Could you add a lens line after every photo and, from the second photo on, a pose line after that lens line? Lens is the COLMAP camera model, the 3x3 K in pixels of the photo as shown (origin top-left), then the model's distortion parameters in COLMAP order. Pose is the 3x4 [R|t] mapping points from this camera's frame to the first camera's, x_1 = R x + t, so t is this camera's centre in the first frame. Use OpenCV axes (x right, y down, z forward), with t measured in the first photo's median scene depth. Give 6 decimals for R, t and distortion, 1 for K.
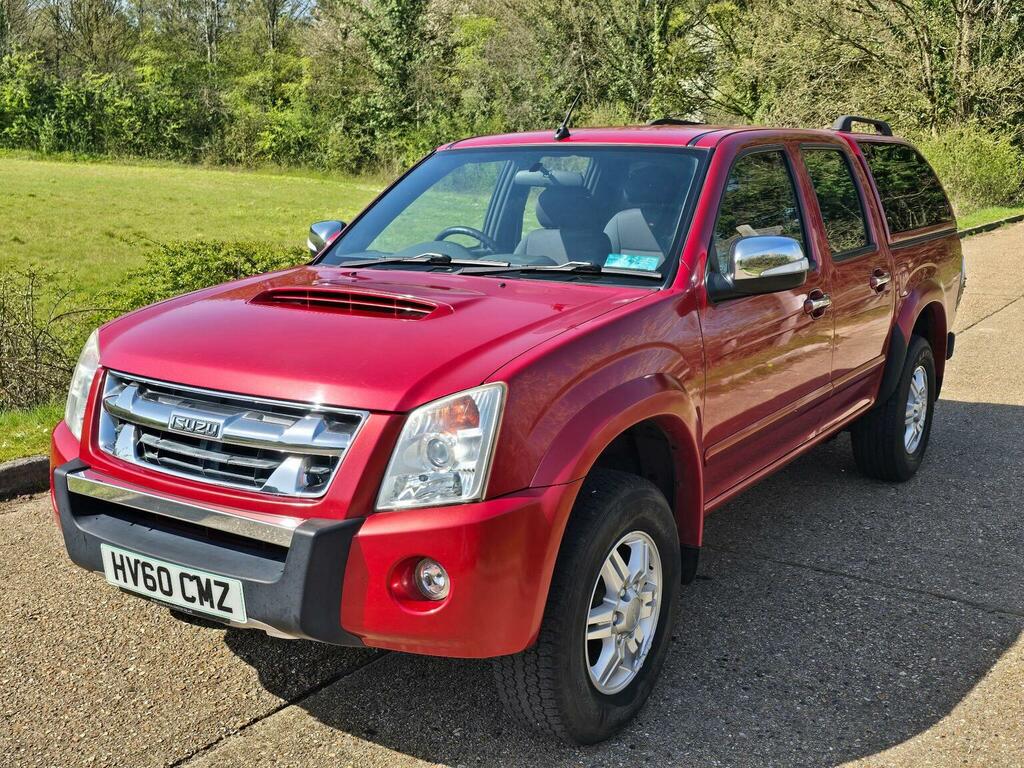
lens RADIAL K [[1110.9, 0, 510.7], [0, 1110.9, 358.0], [0, 0, 1]] dist [0.086198, -0.127502]
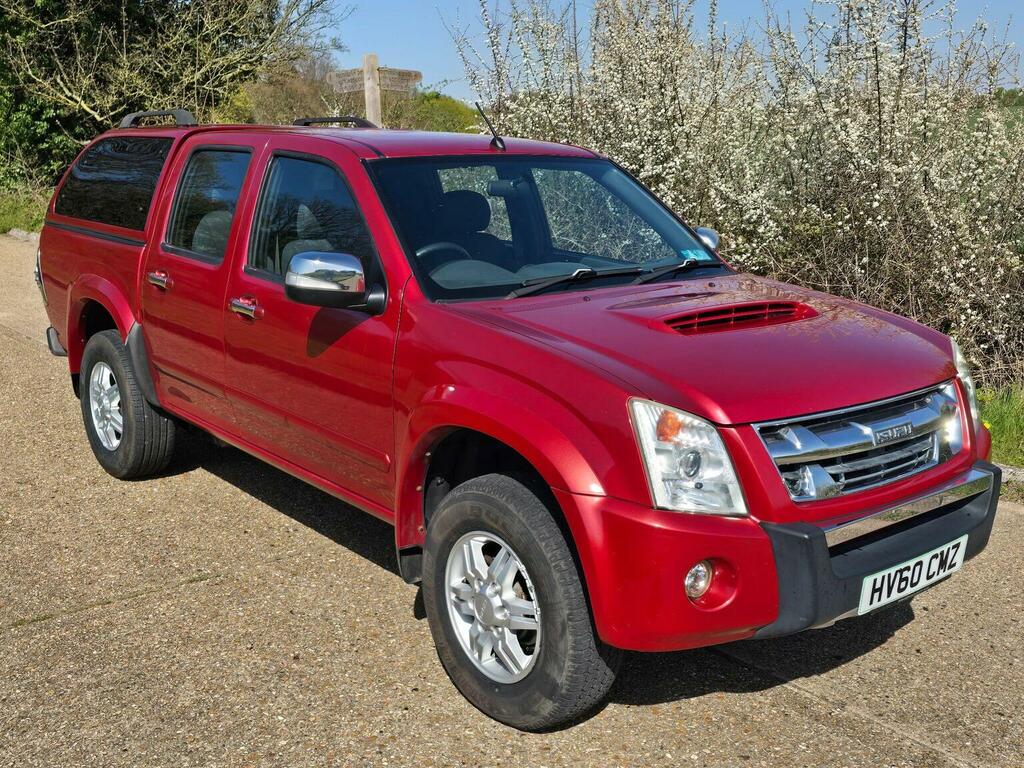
lens RADIAL K [[1108.0, 0, 495.6], [0, 1108.0, 381.0], [0, 0, 1]] dist [0.087805, -0.135941]
pose [[0.322932, -0.210501, 0.922716, -1.297062], [0.173885, 0.971551, 0.160786, -0.213812], [-0.930311, 0.108524, 0.350348, 0.896064]]
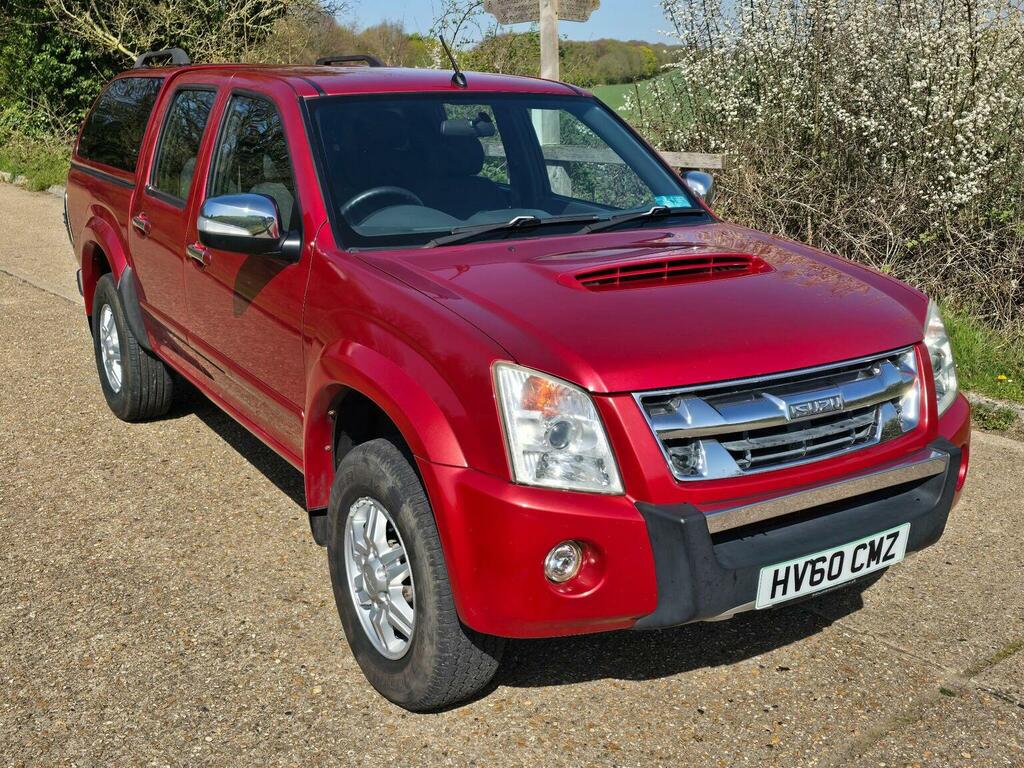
lens RADIAL K [[1110.9, 0, 510.7], [0, 1110.9, 358.0], [0, 0, 1]] dist [0.086198, -0.127502]
pose [[0.445213, -0.230447, 0.865263, -1.132892], [0.174681, 0.970102, 0.168489, -0.174200], [-0.878221, 0.076131, 0.472156, 0.709216]]
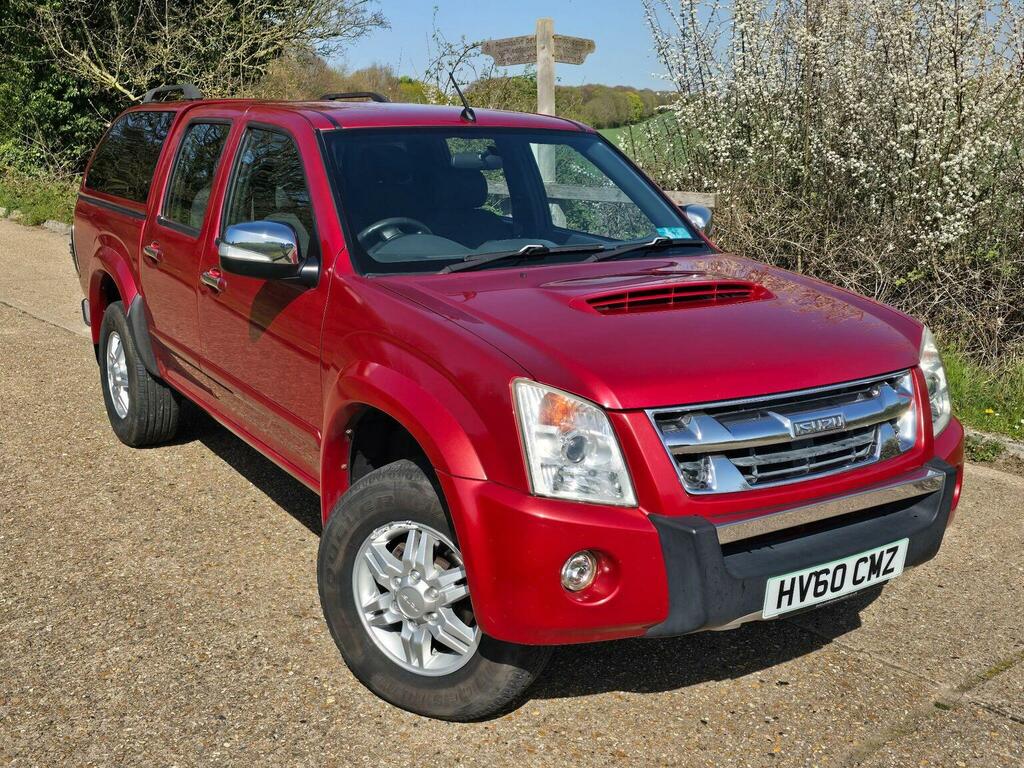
lens RADIAL K [[1108.0, 0, 495.6], [0, 1108.0, 381.0], [0, 0, 1]] dist [0.087805, -0.135941]
pose [[0.442707, -0.210017, 0.871724, -1.184491], [0.163690, 0.974776, 0.151714, -0.165027], [-0.881598, 0.075528, 0.465918, 0.721704]]
